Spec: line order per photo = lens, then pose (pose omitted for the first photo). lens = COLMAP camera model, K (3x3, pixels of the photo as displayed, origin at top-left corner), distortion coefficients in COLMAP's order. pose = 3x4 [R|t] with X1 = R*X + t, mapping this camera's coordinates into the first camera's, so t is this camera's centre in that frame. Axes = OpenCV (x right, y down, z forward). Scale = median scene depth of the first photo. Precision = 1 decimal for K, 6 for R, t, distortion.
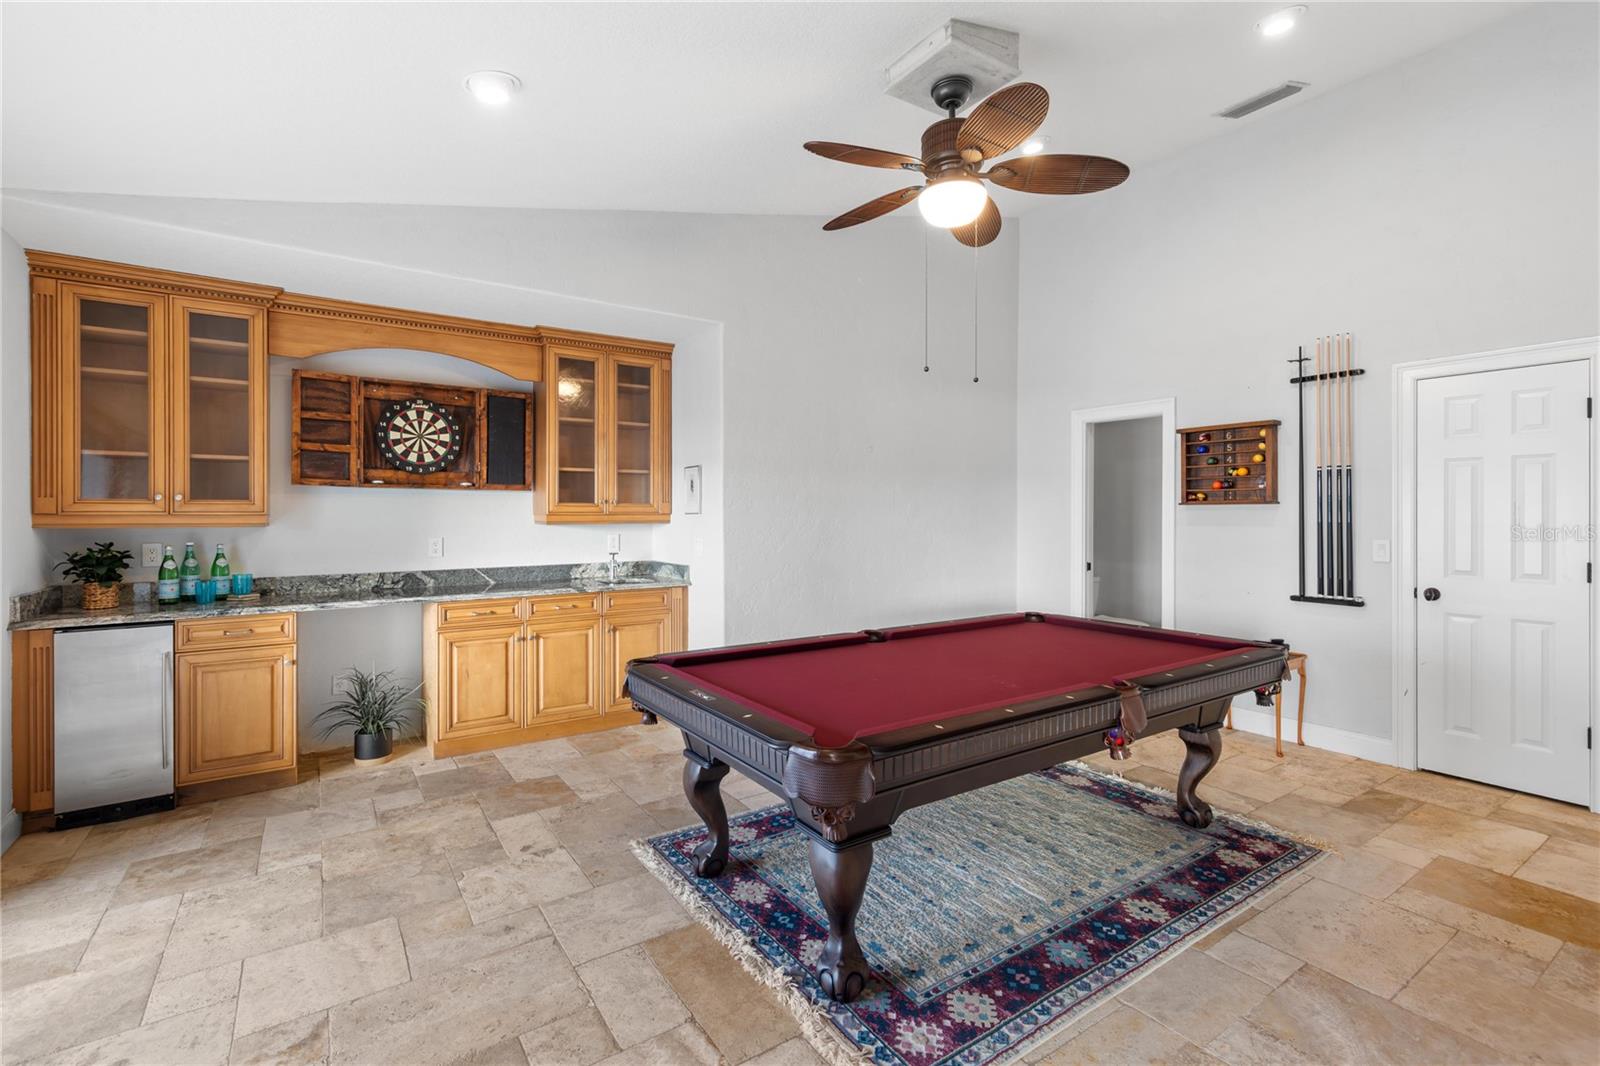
lens RADIAL K [[724.9, 0, 794.8], [0, 724.9, 512.0], [0, 0, 1]] dist [0.007142, -0.000675]
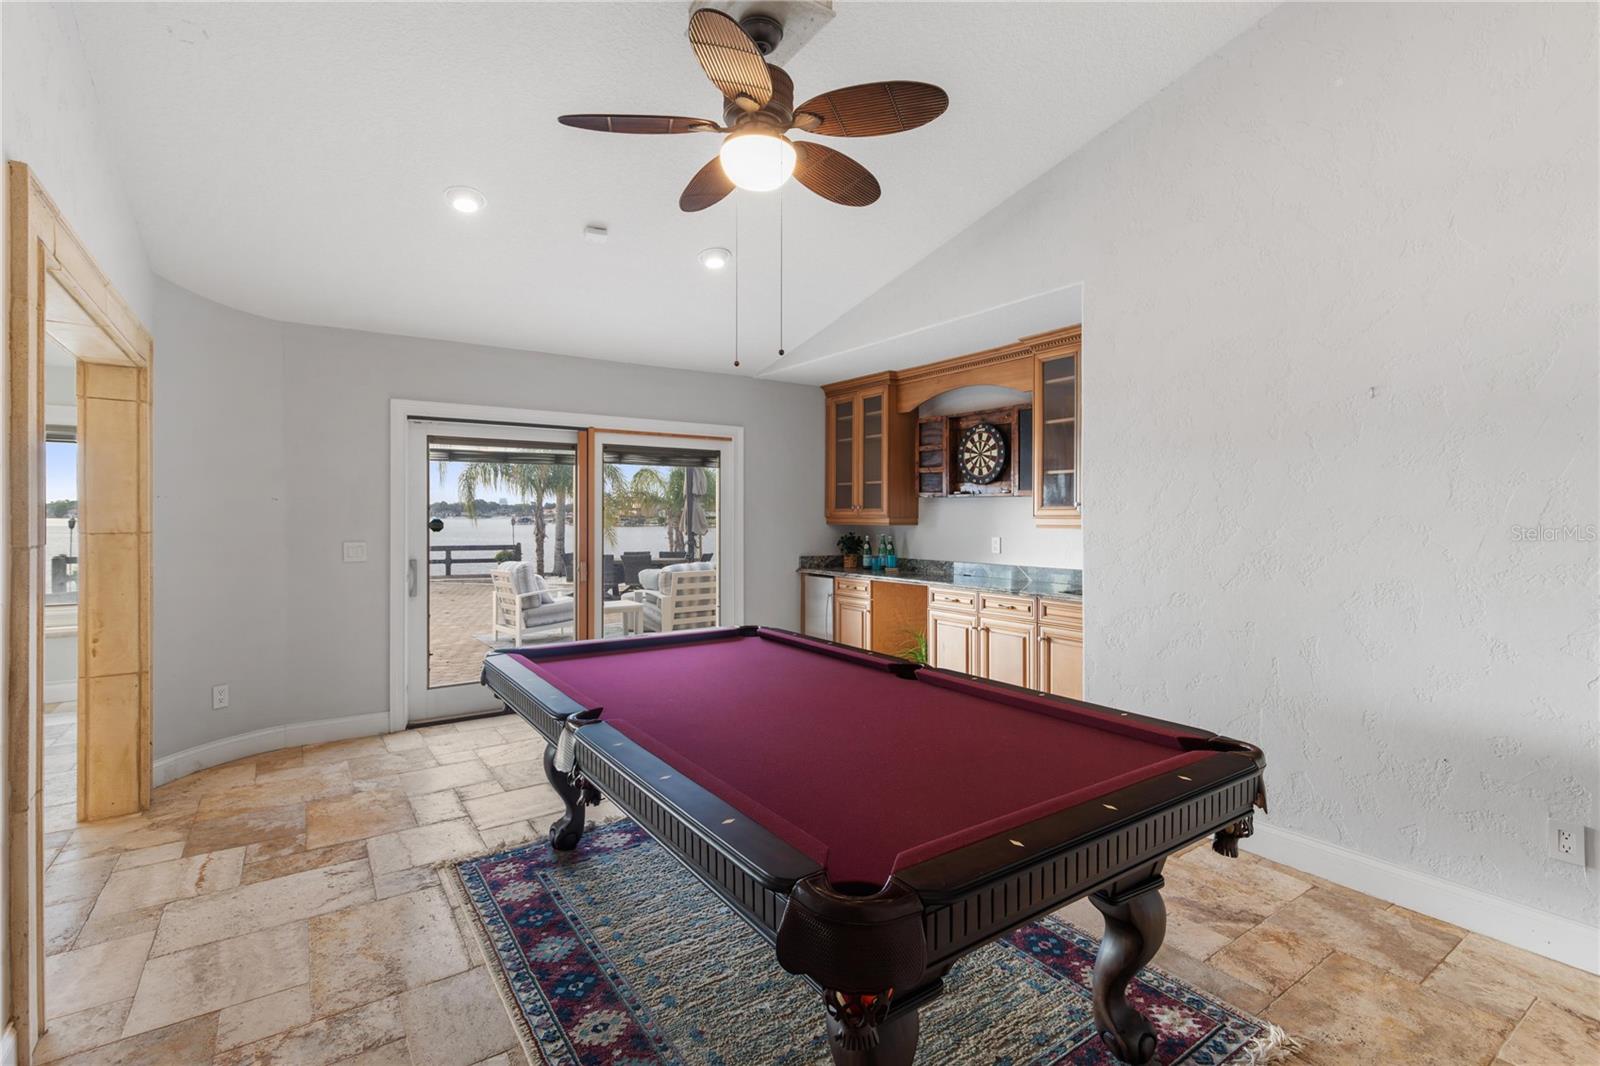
lens RADIAL K [[724.9, 0, 794.2], [0, 724.9, 518.5], [0, 0, 1]] dist [0.007142, -0.000675]
pose [[0.004918, 0.003006, -0.999983, 0.725657], [-0.000135, 0.999995, 0.003006, 0.000945], [0.999988, 0.000121, 0.004918, 0.693837]]
